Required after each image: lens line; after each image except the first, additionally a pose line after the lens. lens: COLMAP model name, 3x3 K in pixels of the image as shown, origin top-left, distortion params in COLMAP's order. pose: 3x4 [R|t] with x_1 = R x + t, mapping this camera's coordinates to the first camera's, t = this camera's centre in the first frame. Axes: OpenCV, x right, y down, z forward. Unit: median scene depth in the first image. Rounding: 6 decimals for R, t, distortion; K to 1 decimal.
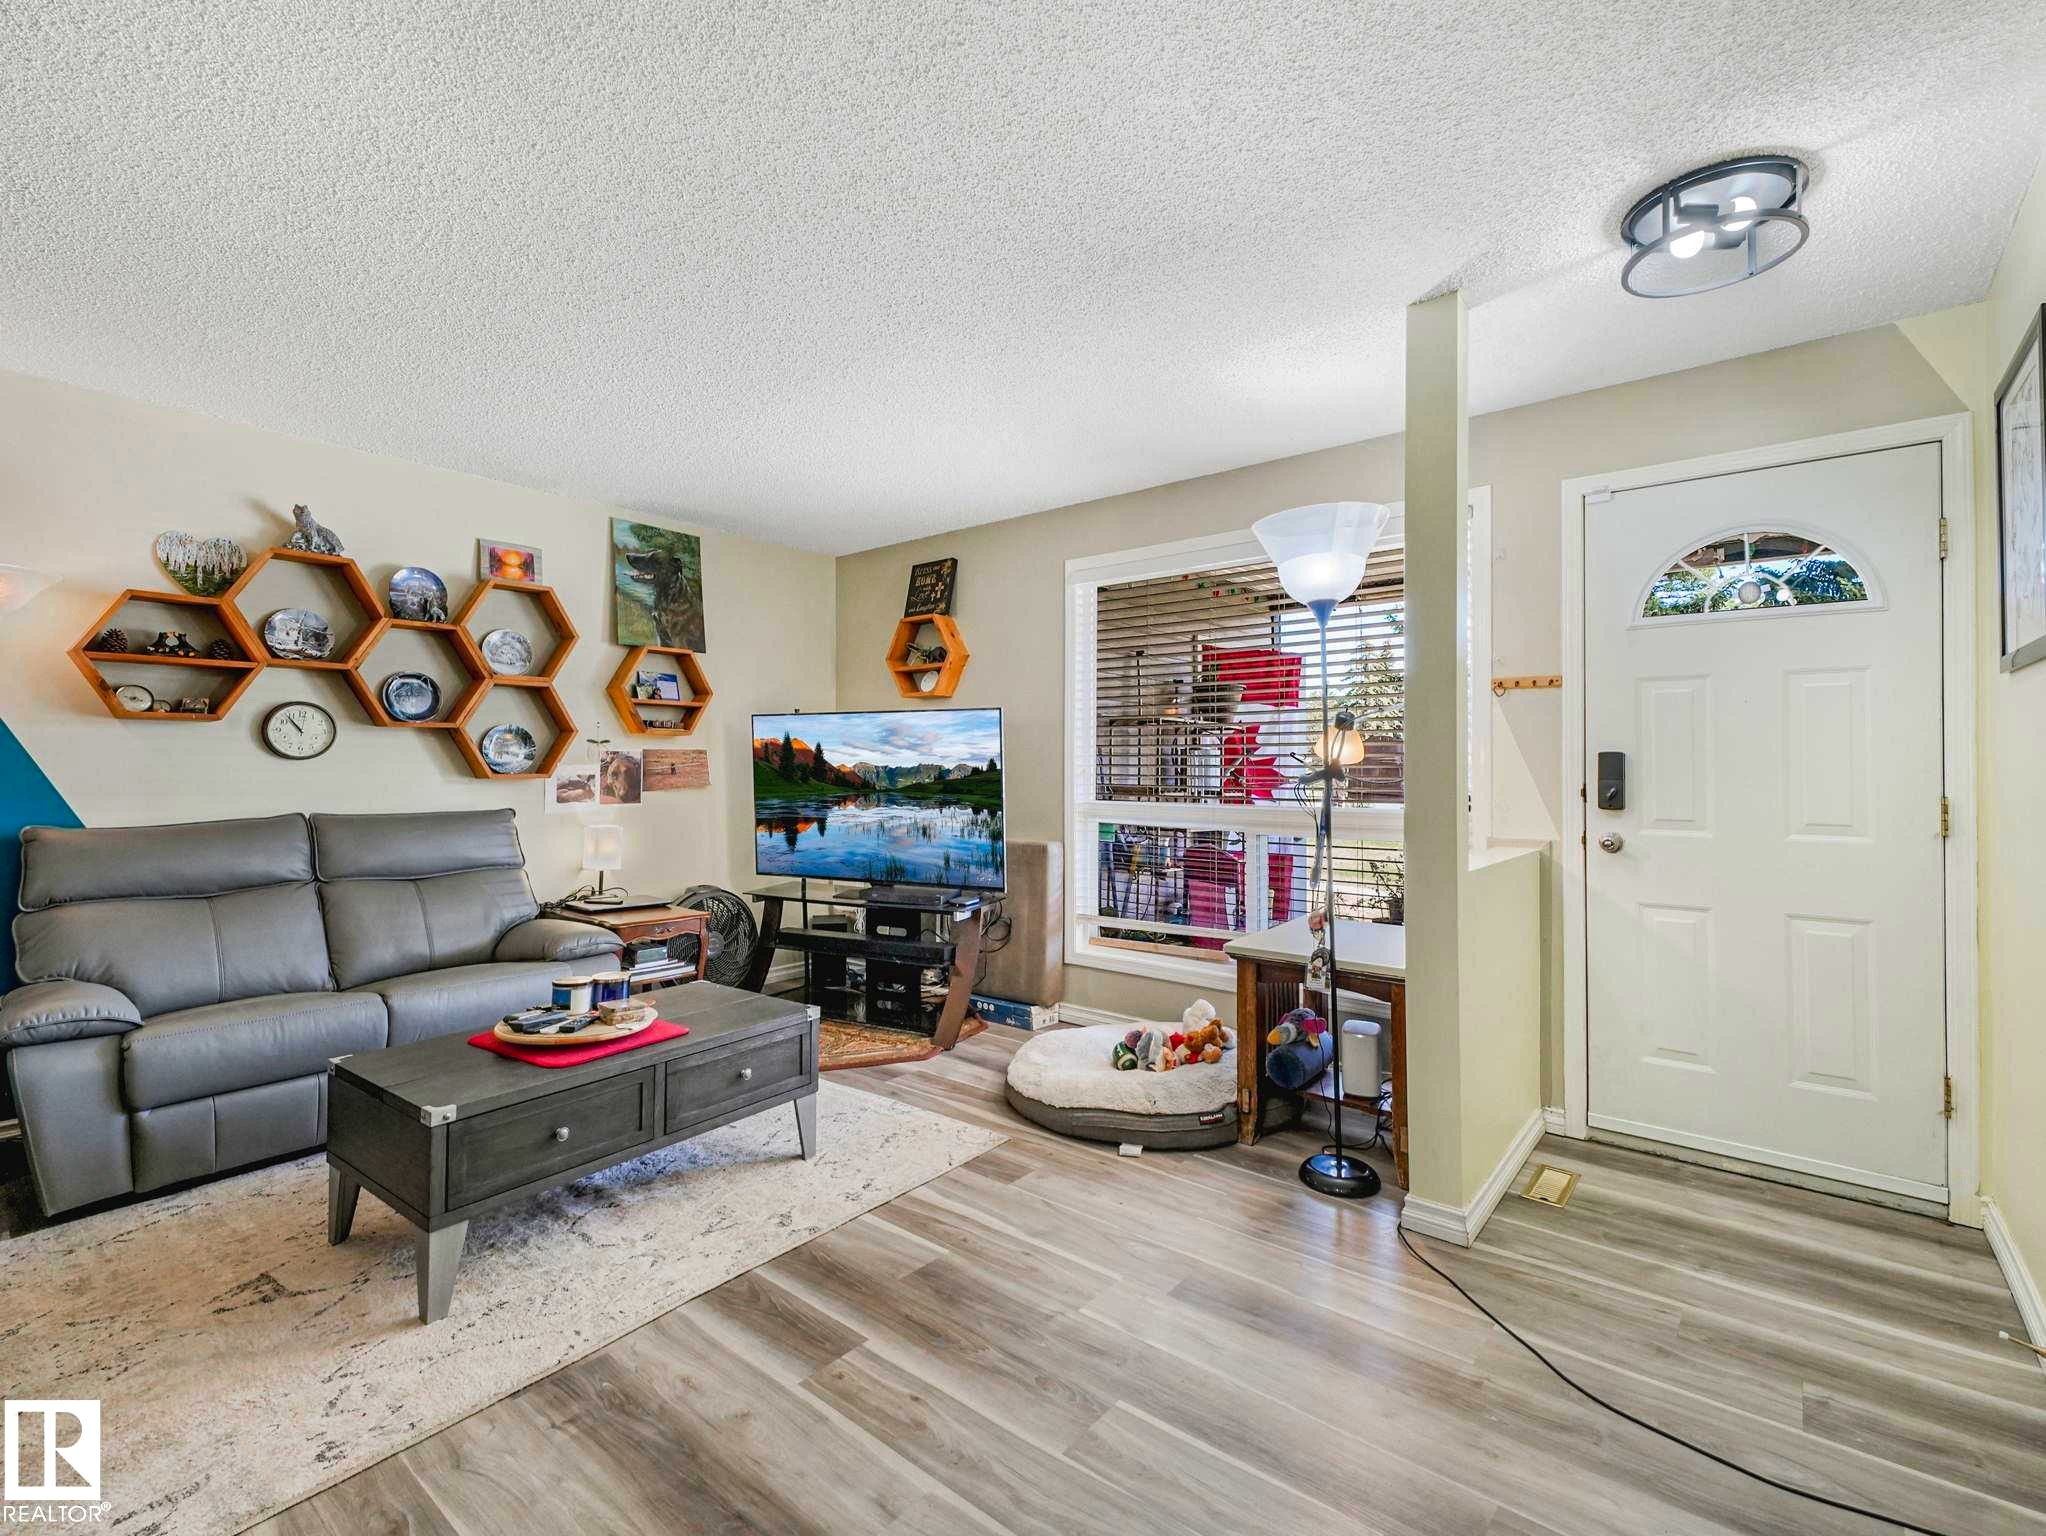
lens RADIAL K [[943.0, 0, 1031.0], [0, 943.0, 749.1], [0, 0, 1]] dist [0.088717, -0.042732]
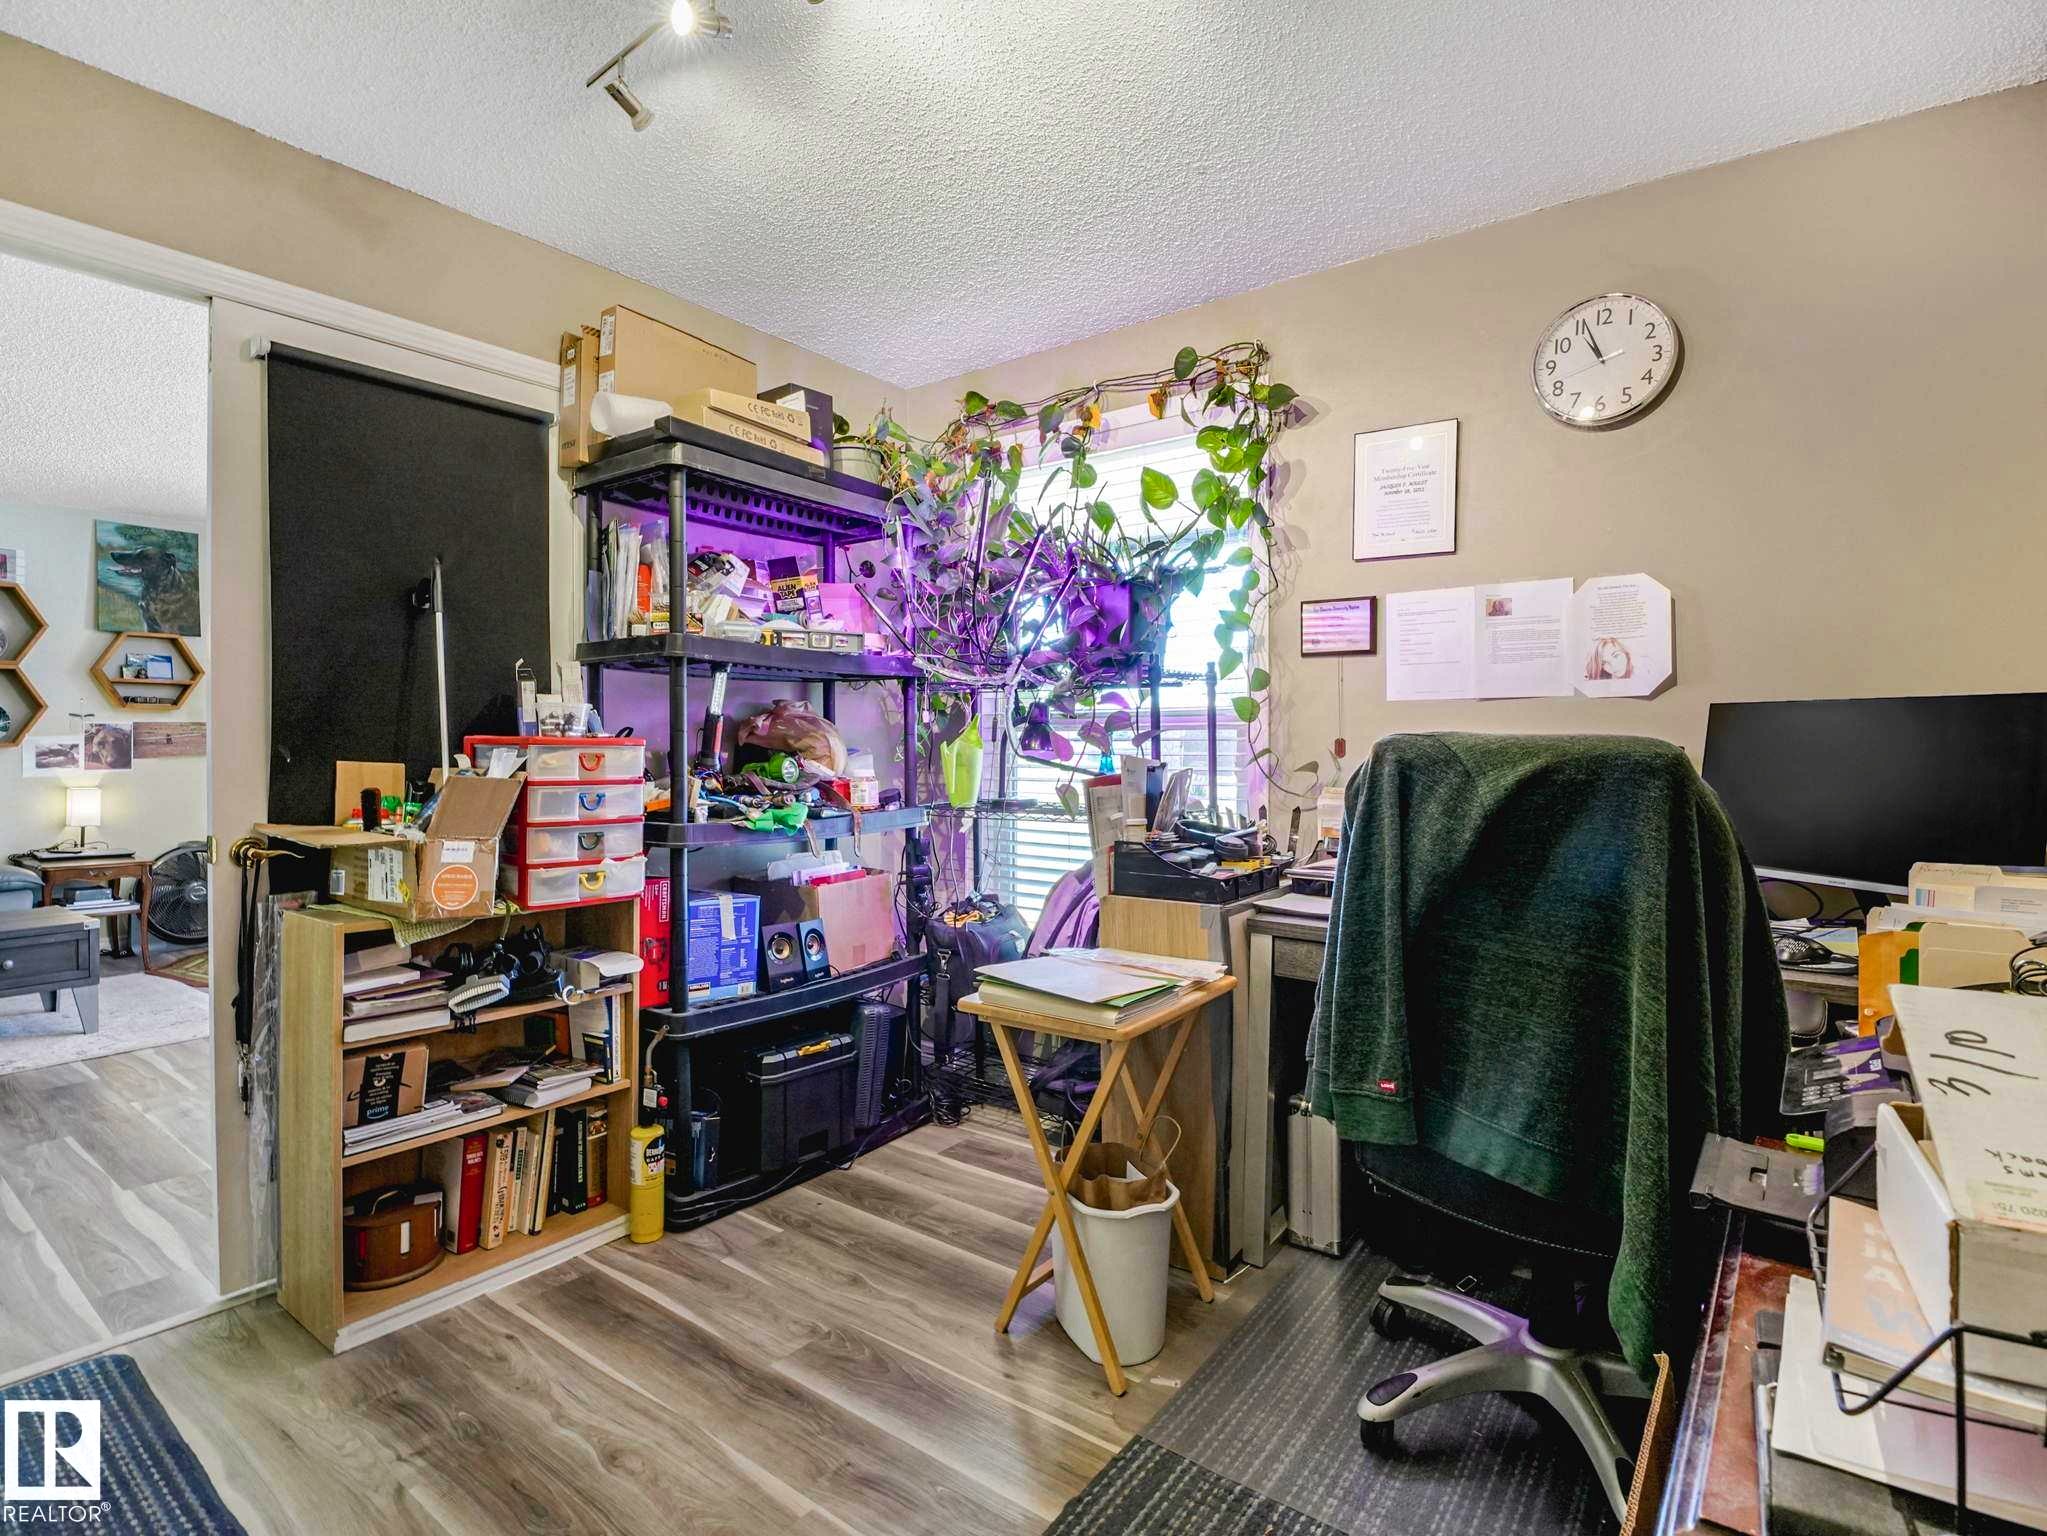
lens RADIAL K [[1039.8, 0, 1013.3], [0, 1039.8, 745.3], [0, 0, 1]] dist [-0.005187, -0.000870]
pose [[0.999737, -0.003170, 0.022727, 0.661042], [0.002751, 0.999827, 0.018422, 0.008678], [-0.022782, -0.018355, 0.999572, -0.279504]]
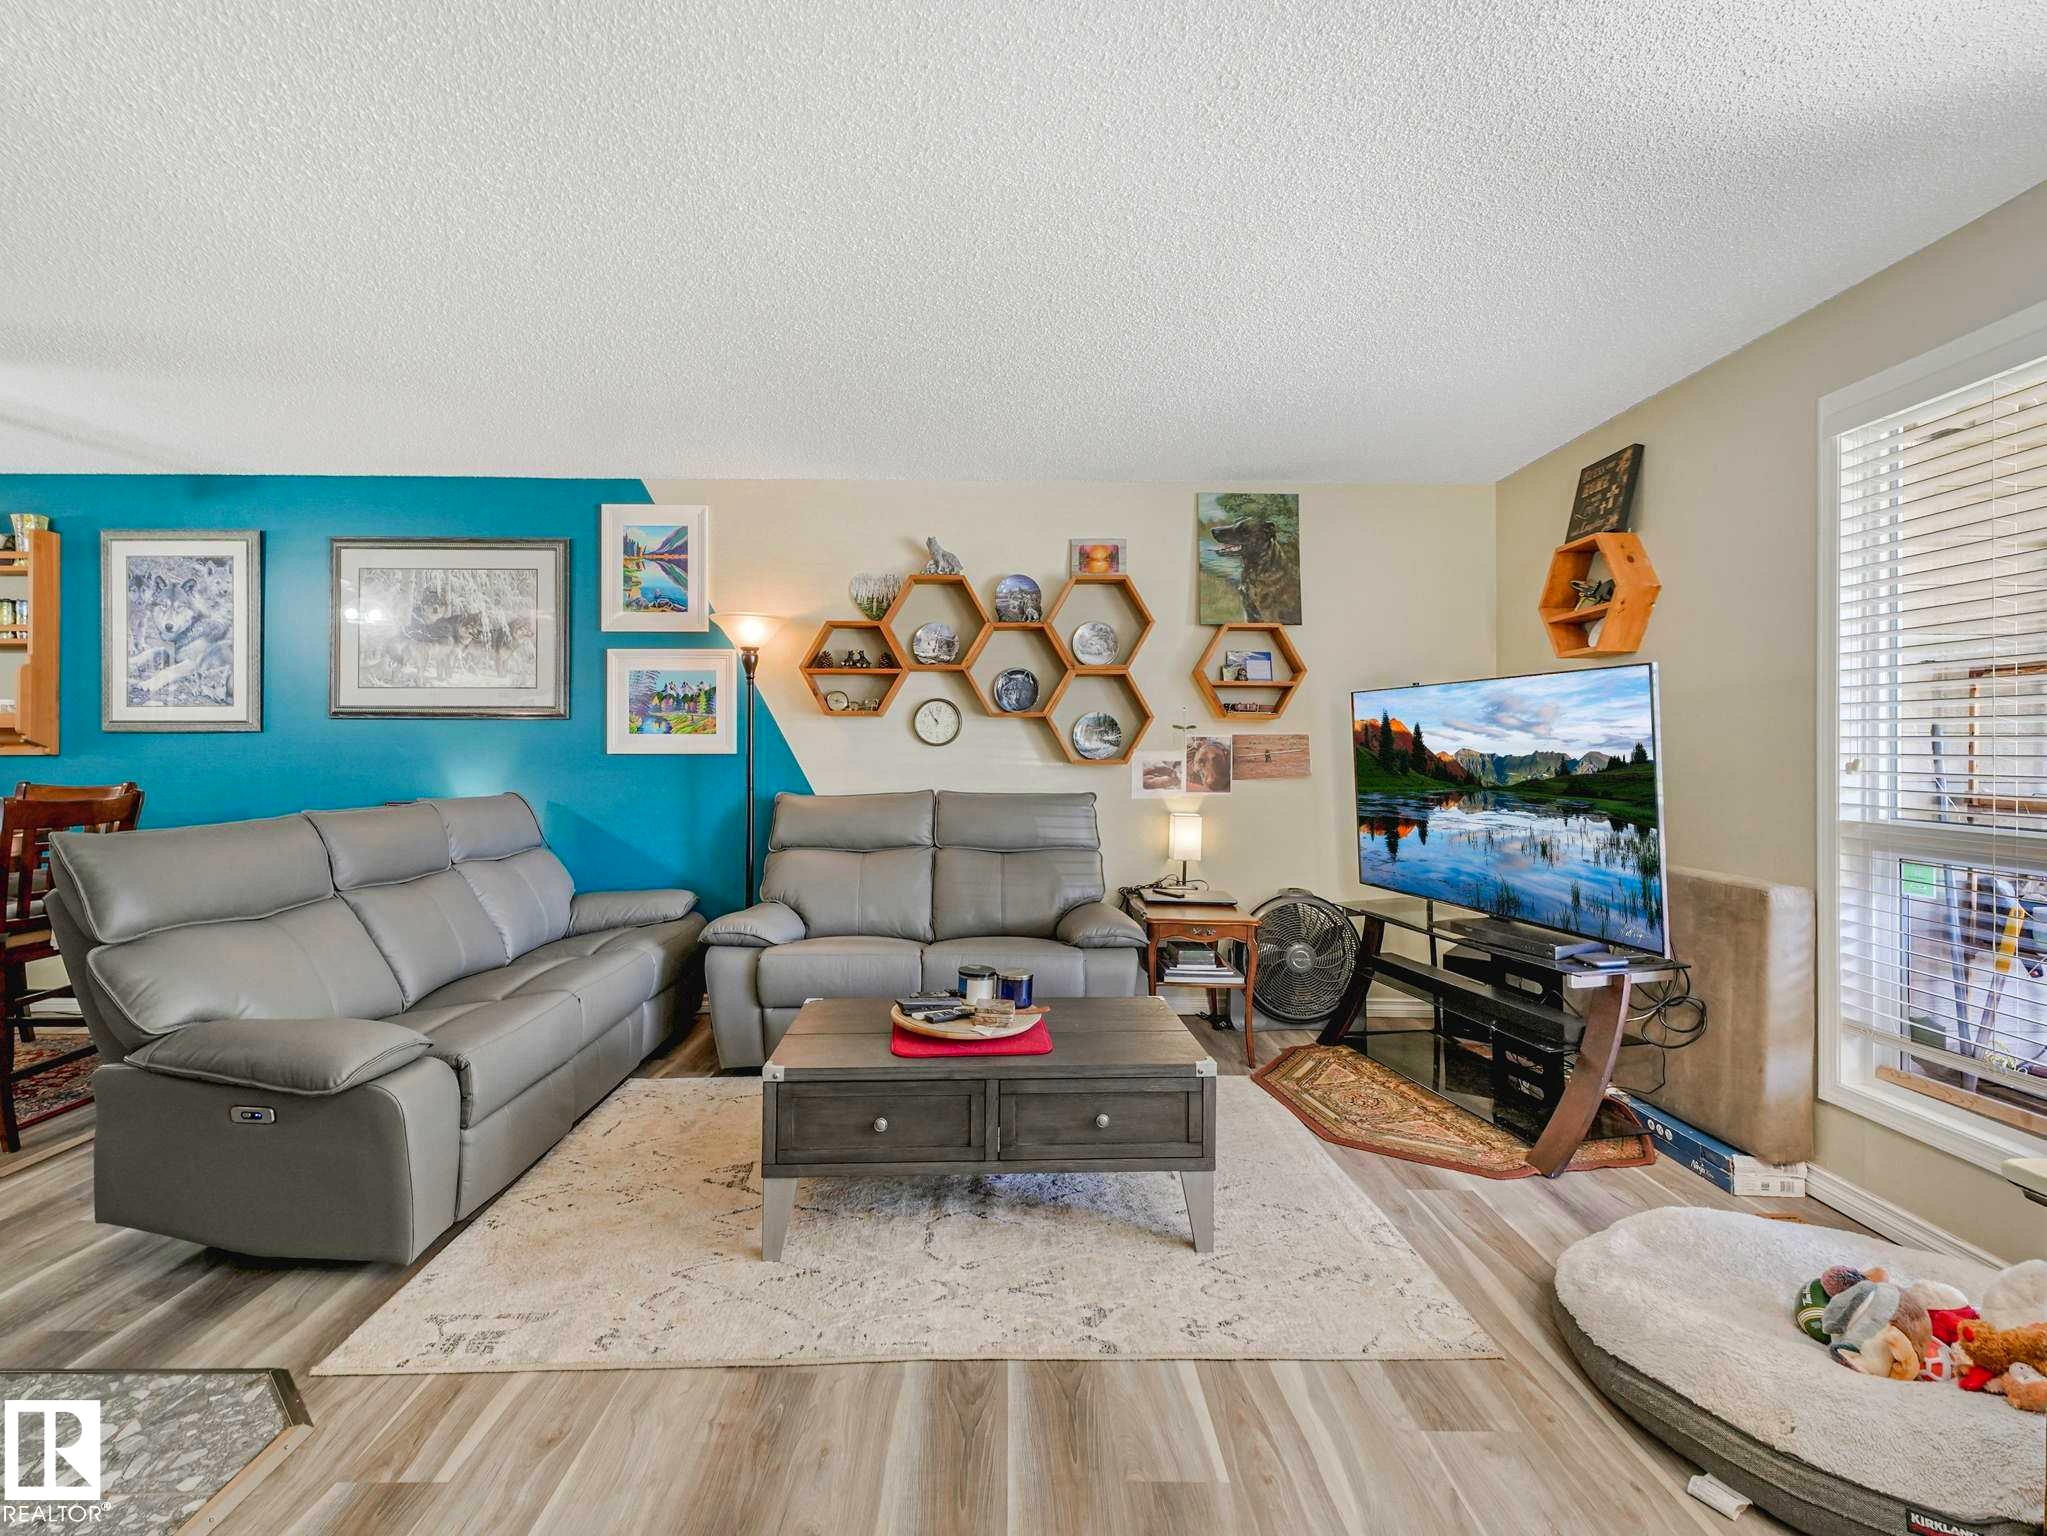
lens RADIAL K [[955.2, 0, 1002.0], [0, 955.2, 739.1], [0, 0, 1]] dist [0.019079, -0.004782]
pose [[0.631105, -0.007062, -0.775665, 0.187012], [0.009740, 0.999952, -0.001179, 0.003556], [0.775636, -0.006811, 0.631144, 0.255185]]
